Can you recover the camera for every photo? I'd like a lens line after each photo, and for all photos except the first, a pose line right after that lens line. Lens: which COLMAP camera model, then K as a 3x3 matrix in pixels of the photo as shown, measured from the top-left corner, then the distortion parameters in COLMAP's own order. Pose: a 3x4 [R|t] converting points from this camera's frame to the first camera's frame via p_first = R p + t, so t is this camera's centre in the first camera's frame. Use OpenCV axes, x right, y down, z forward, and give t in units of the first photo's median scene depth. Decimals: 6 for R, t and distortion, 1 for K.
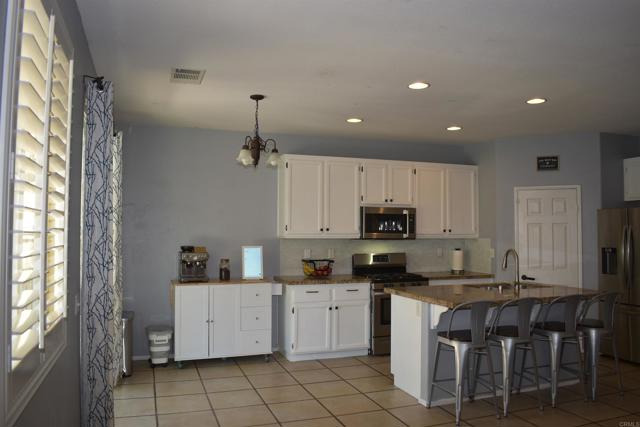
lens RADIAL K [[499.0, 0, 317.7], [0, 499.0, 209.8], [0, 0, 1]] dist [-0.098373, 0.017336]
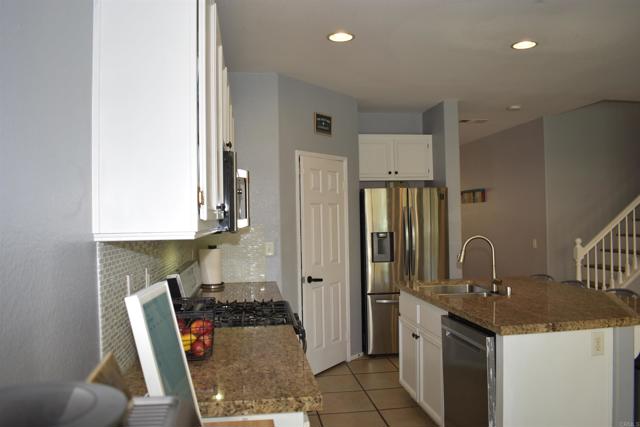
lens RADIAL K [[499.0, 0, 318.7], [0, 499.0, 213.9], [0, 0, 1]] dist [-0.098373, 0.017336]
pose [[0.197914, 0.000583, 0.980219, -0.295089], [-0.023617, 0.999712, 0.004174, 0.041892], [-0.979935, -0.023976, 0.197871, 0.891191]]
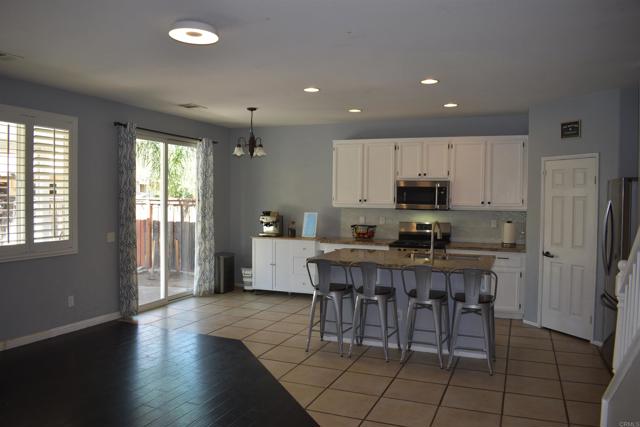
lens RADIAL K [[499.0, 0, 320.3], [0, 499.0, 213.3], [0, 0, 1]] dist [-0.098373, 0.017336]
pose [[0.752057, 0.026771, -0.658554, 0.749070], [0.021187, 0.997676, 0.064752, -0.010133], [0.658757, -0.062650, 0.749743, 0.023862]]
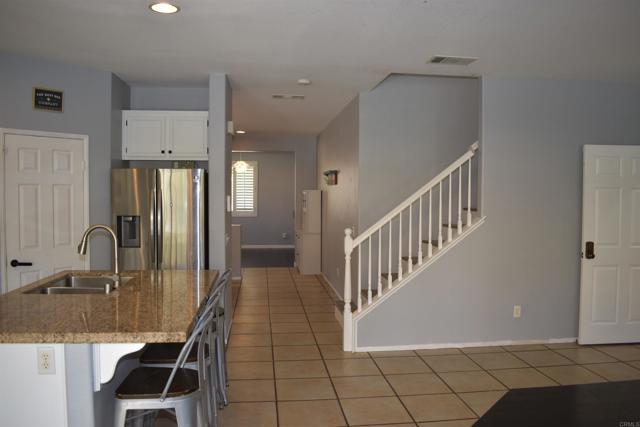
lens RADIAL K [[499.0, 0, 317.5], [0, 499.0, 213.4], [0, 0, 1]] dist [-0.098373, 0.017336]
pose [[0.219001, -0.038909, 0.974948, -0.138979], [-0.049261, 0.997489, 0.050874, 0.015179], [-0.974480, -0.059168, 0.216535, 0.478639]]
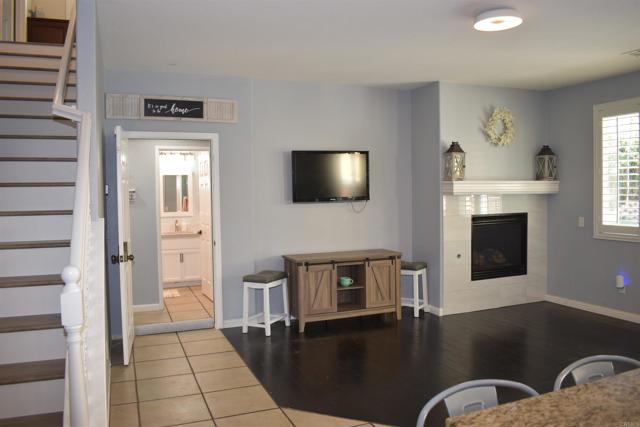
lens RADIAL K [[499.0, 0, 324.5], [0, 499.0, 214.2], [0, 0, 1]] dist [-0.098373, 0.017336]
pose [[-0.998601, 0.010977, -0.051716, 0.507580], [0.010988, 0.999940, 0.000071, 0.045713], [0.051714, -0.000497, -0.998662, 0.921439]]
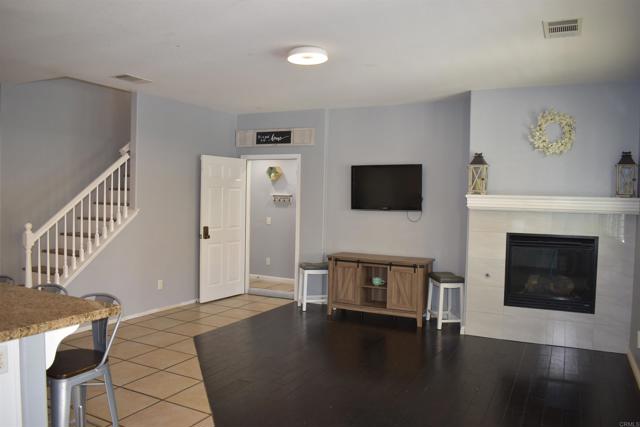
lens RADIAL K [[499.0, 0, 315.8], [0, 499.0, 210.3], [0, 0, 1]] dist [-0.098373, 0.017336]
pose [[-0.690374, -0.040589, 0.722313, -0.239325], [-0.057754, 0.998330, 0.000899, 0.029540], [-0.721144, -0.041096, -0.691566, 0.812557]]
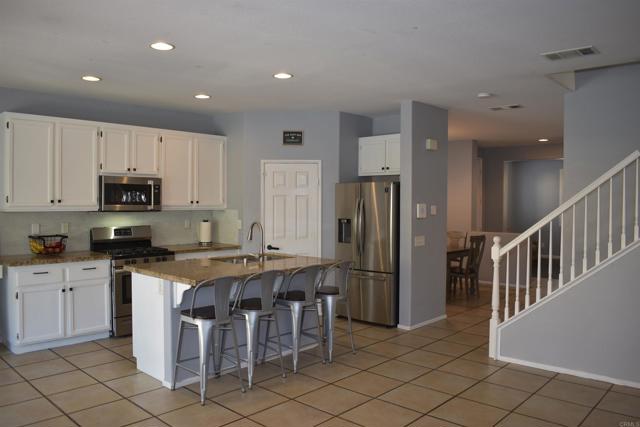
lens RADIAL K [[499.0, 0, 318.7], [0, 499.0, 208.9], [0, 0, 1]] dist [-0.098373, 0.017336]
pose [[0.882791, -0.006366, 0.469722, 0.021478], [-0.022918, 0.998134, 0.056600, -0.005829], [-0.469206, -0.060732, 0.880998, 0.031940]]
